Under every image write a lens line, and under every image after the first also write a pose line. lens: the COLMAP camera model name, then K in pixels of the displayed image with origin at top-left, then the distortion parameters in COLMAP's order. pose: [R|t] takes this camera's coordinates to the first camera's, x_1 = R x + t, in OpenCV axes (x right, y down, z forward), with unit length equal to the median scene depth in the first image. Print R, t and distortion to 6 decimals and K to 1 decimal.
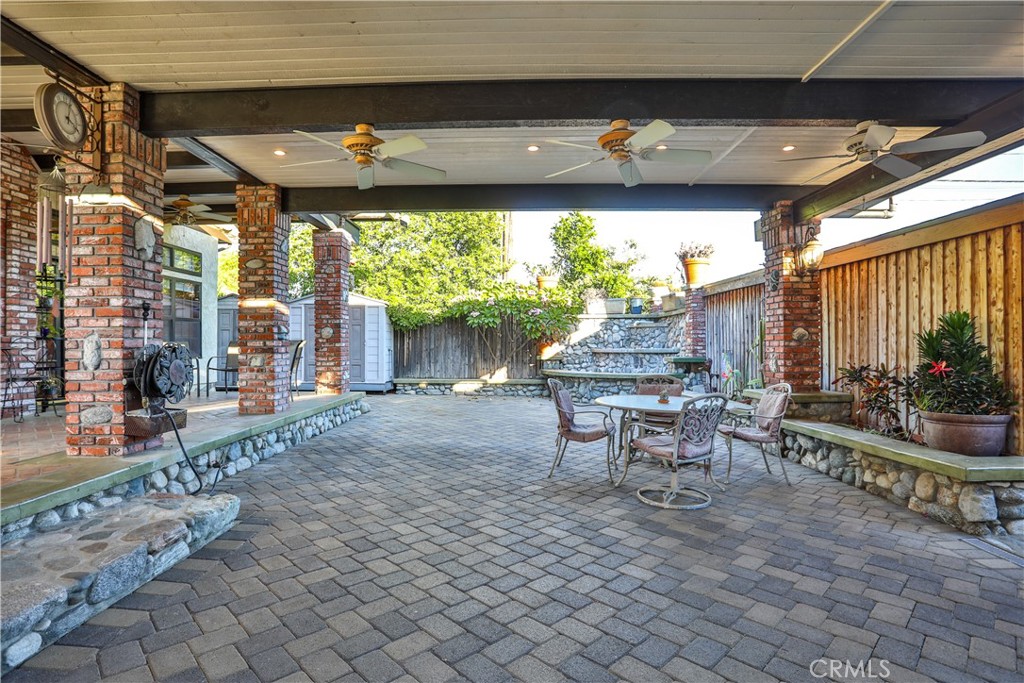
lens RADIAL K [[523.6, 0, 505.2], [0, 523.6, 341.8], [0, 0, 1]] dist [-0.079616, 0.033681]
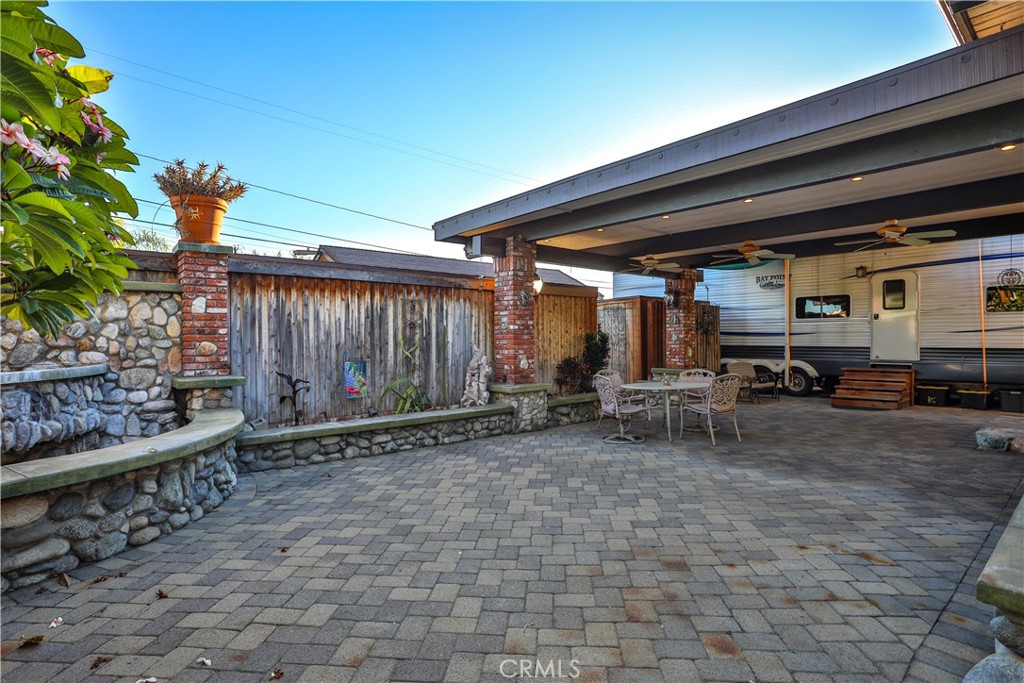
lens RADIAL K [[523.6, 0, 505.2], [0, 523.6, 341.8], [0, 0, 1]] dist [-0.079616, 0.033681]
pose [[-0.648328, 0.003121, 0.761355, -0.273172], [0.004824, 0.999988, 0.000009, -0.005894], [-0.761346, 0.003678, -0.648336, 1.174337]]
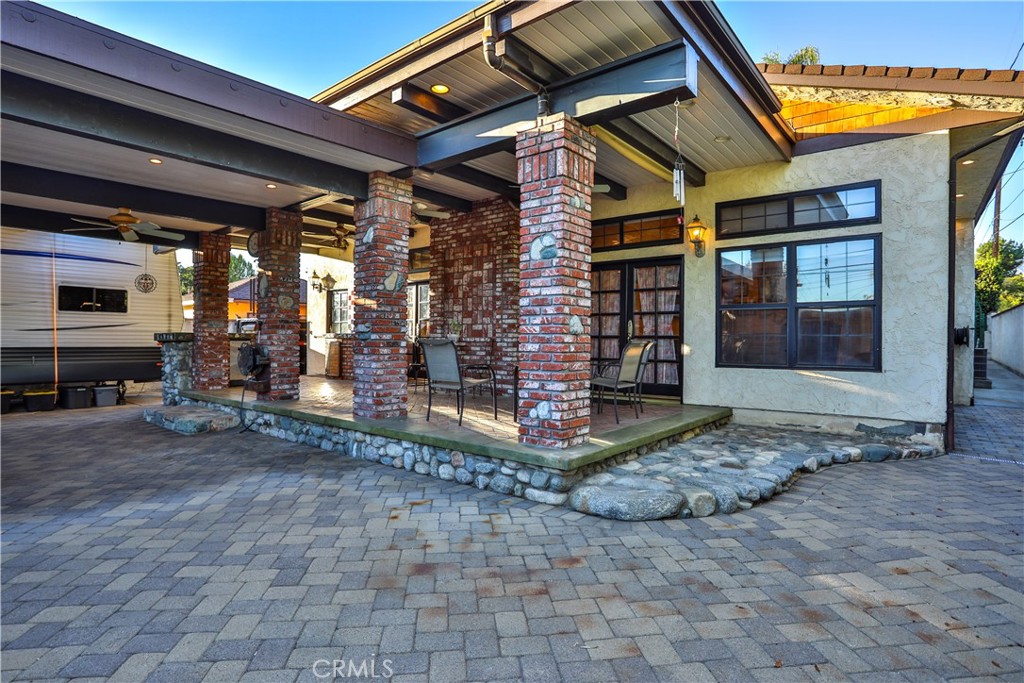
lens RADIAL K [[538.2, 0, 508.0], [0, 538.2, 342.1], [0, 0, 1]] dist [-0.087170, 0.036819]
pose [[-0.623270, 0.002559, -0.782003, 0.094013], [0.000763, 0.999996, 0.002664, -0.000918], [0.782007, 0.001064, -0.623269, 1.123301]]
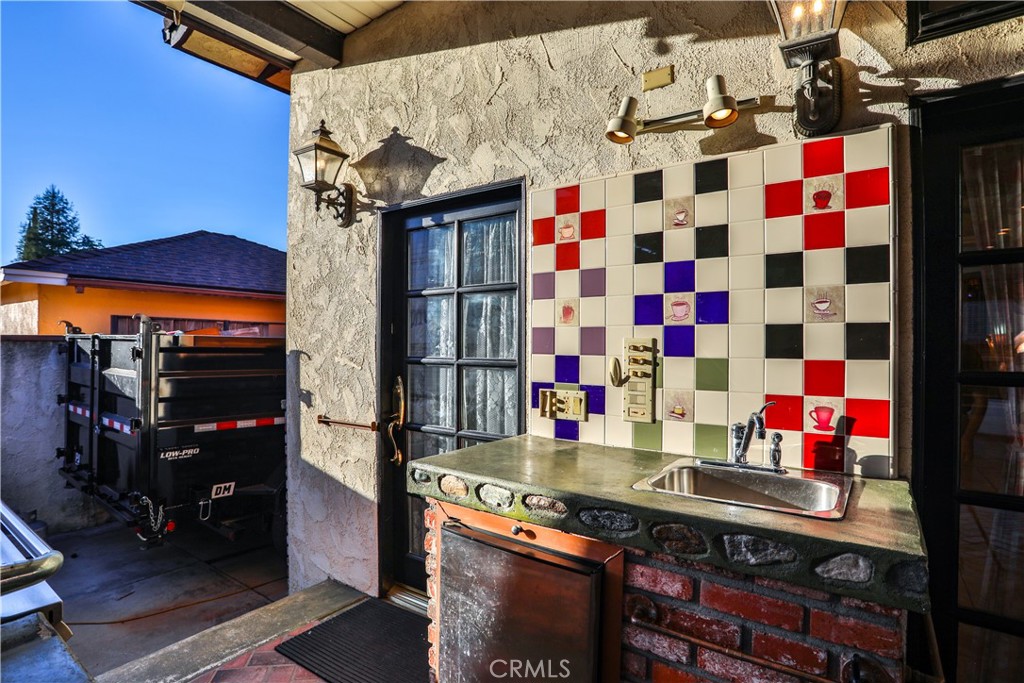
lens RADIAL K [[523.6, 0, 505.2], [0, 523.6, 341.8], [0, 0, 1]] dist [-0.079616, 0.033681]
pose [[-0.582323, -0.000184, -0.812957, -0.472429], [0.002088, 0.999996, -0.001723, -0.055720], [0.812955, -0.002701, -0.582321, 0.162049]]
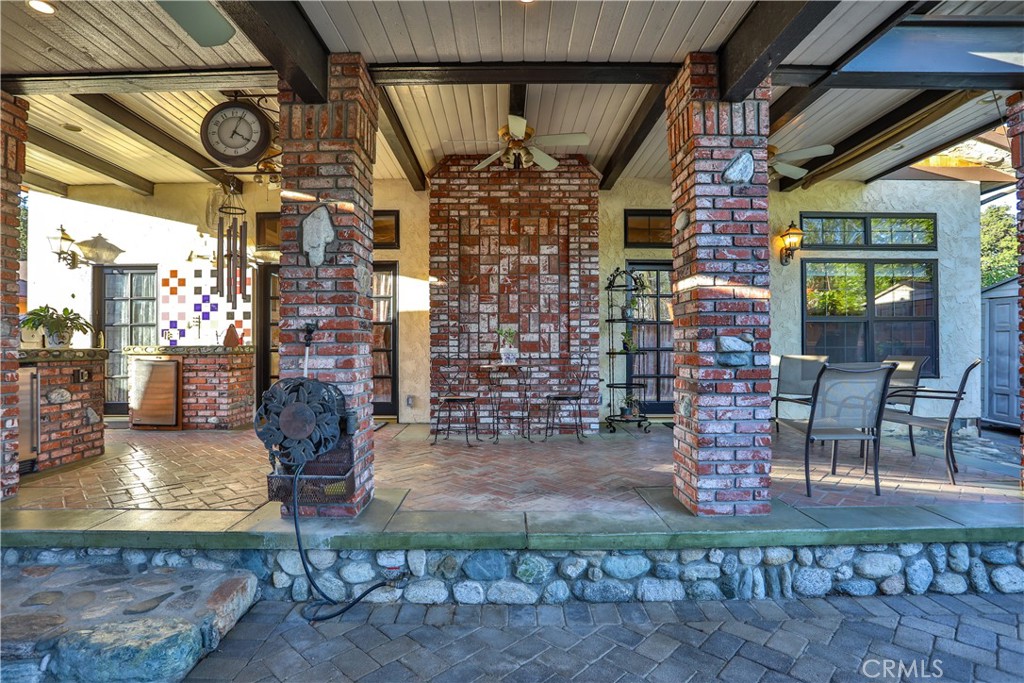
lens RADIAL K [[523.6, 0, 505.2], [0, 523.6, 341.8], [0, 0, 1]] dist [-0.079616, 0.033681]
pose [[0.015570, -0.003019, -0.999874, 0.024843], [0.008670, 0.999958, -0.002885, -0.016790], [0.999841, -0.008624, 0.015595, 0.489556]]
